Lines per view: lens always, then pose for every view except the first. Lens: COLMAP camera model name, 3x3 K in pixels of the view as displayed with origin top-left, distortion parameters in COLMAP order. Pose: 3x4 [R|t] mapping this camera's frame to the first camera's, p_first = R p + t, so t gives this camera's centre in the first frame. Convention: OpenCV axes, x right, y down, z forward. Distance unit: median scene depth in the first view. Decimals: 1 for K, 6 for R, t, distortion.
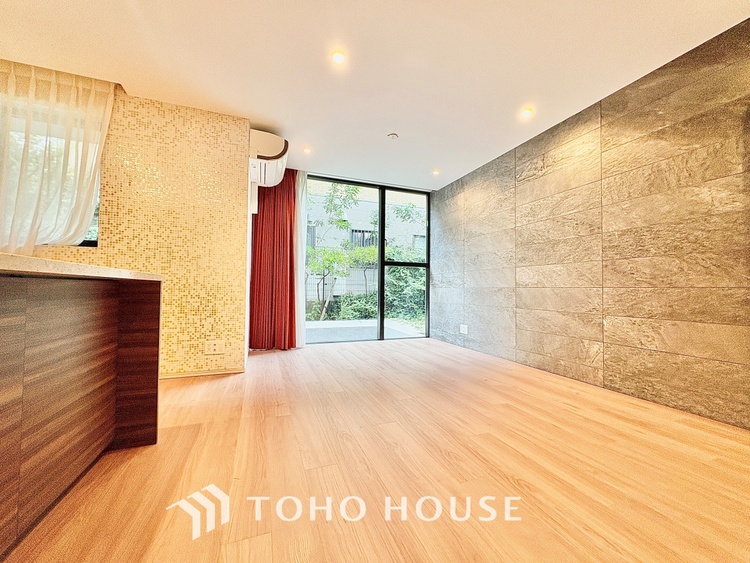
lens RADIAL K [[297.9, 0, 375.0], [0, 297.9, 280.4], [0, 0, 1]] dist [0.001676, -0.000101]
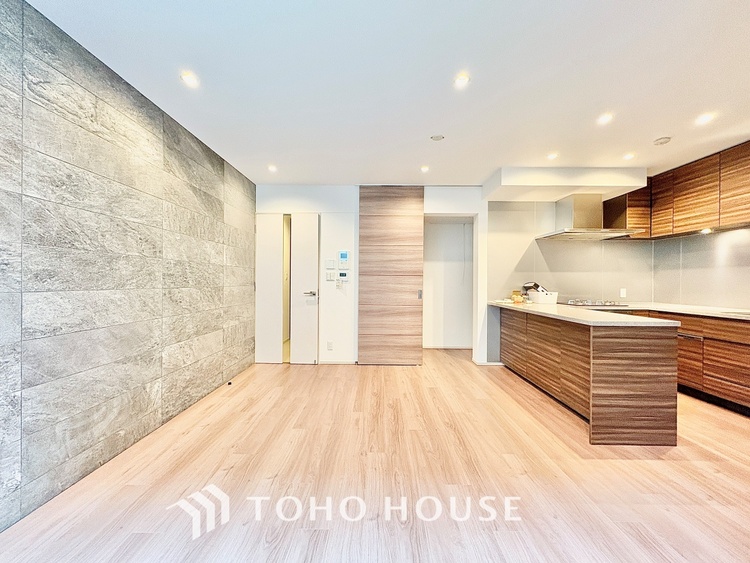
lens RADIAL K [[297.9, 0, 375.2], [0, 297.9, 281.3], [0, 0, 1]] dist [0.001676, -0.000101]
pose [[-0.930344, -0.016271, 0.366328, -0.166048], [-0.027761, 0.999273, -0.026118, -0.074570], [-0.365637, -0.034468, -0.930119, 1.456738]]
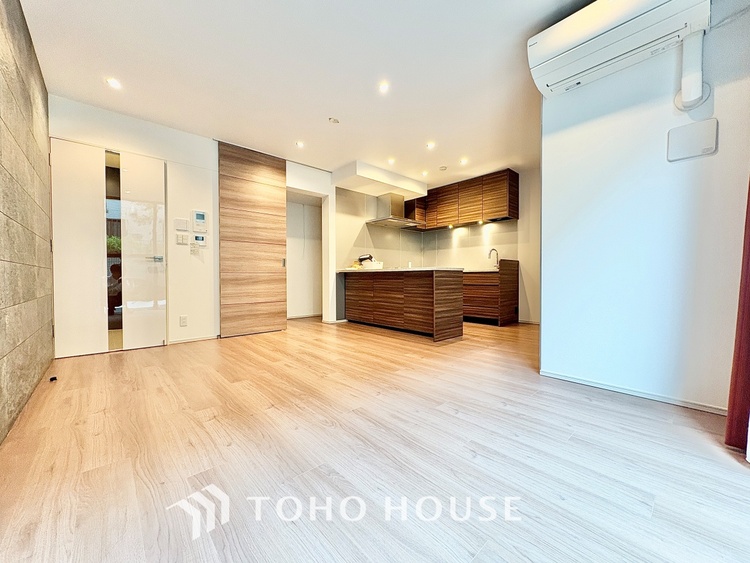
lens RADIAL K [[297.9, 0, 374.1], [0, 297.9, 280.8], [0, 0, 1]] dist [0.001676, -0.000101]
pose [[-0.933247, -0.003051, -0.359222, 0.274019], [0.004521, 0.999785, -0.020235, 0.069737], [0.359207, -0.020508, -0.933033, 1.612394]]
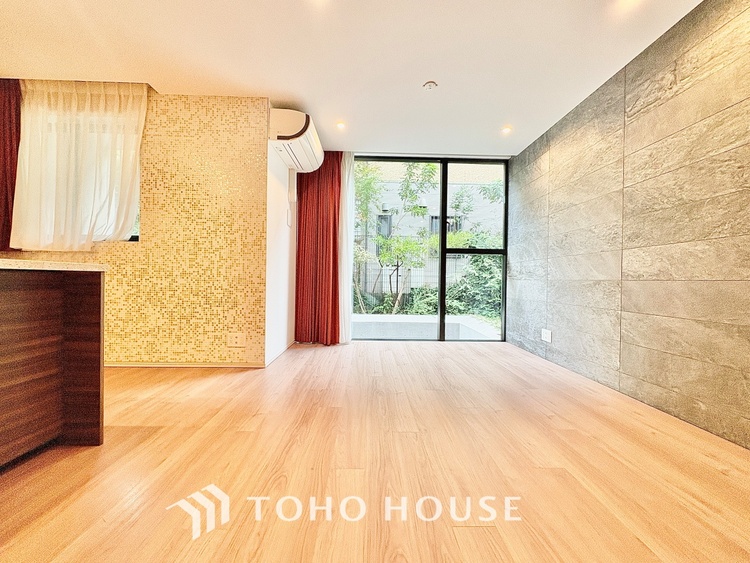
lens RADIAL K [[297.9, 0, 374.6], [0, 297.9, 280.8], [0, 0, 1]] dist [0.001676, -0.000101]
pose [[0.941931, 0.004633, -0.335775, 0.213638], [0.004966, 0.999603, 0.027723, 0.005400], [0.335770, -0.027781, 0.941534, 0.229877]]
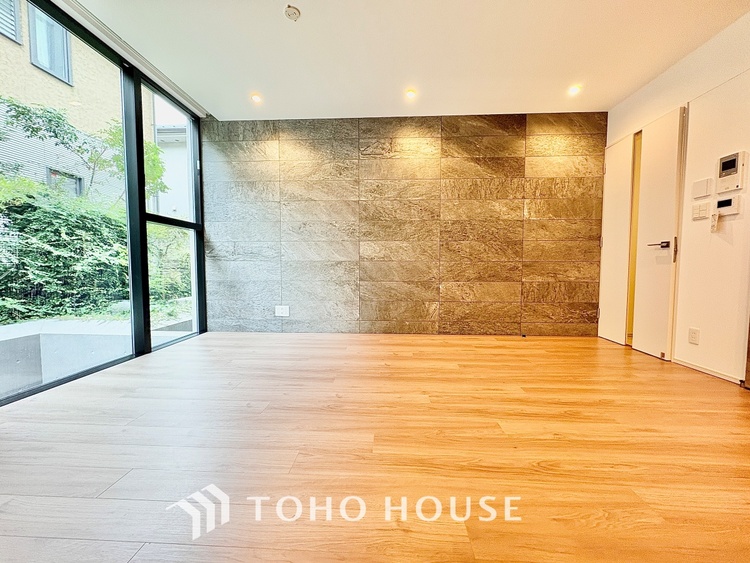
lens RADIAL K [[297.9, 0, 375.1], [0, 297.9, 280.4], [0, 0, 1]] dist [0.001676, -0.000101]
pose [[0.405892, -0.055550, 0.912231, -0.526973], [-0.025091, 0.997097, 0.071882, 0.018806], [-0.913576, -0.052066, 0.403320, 0.646755]]
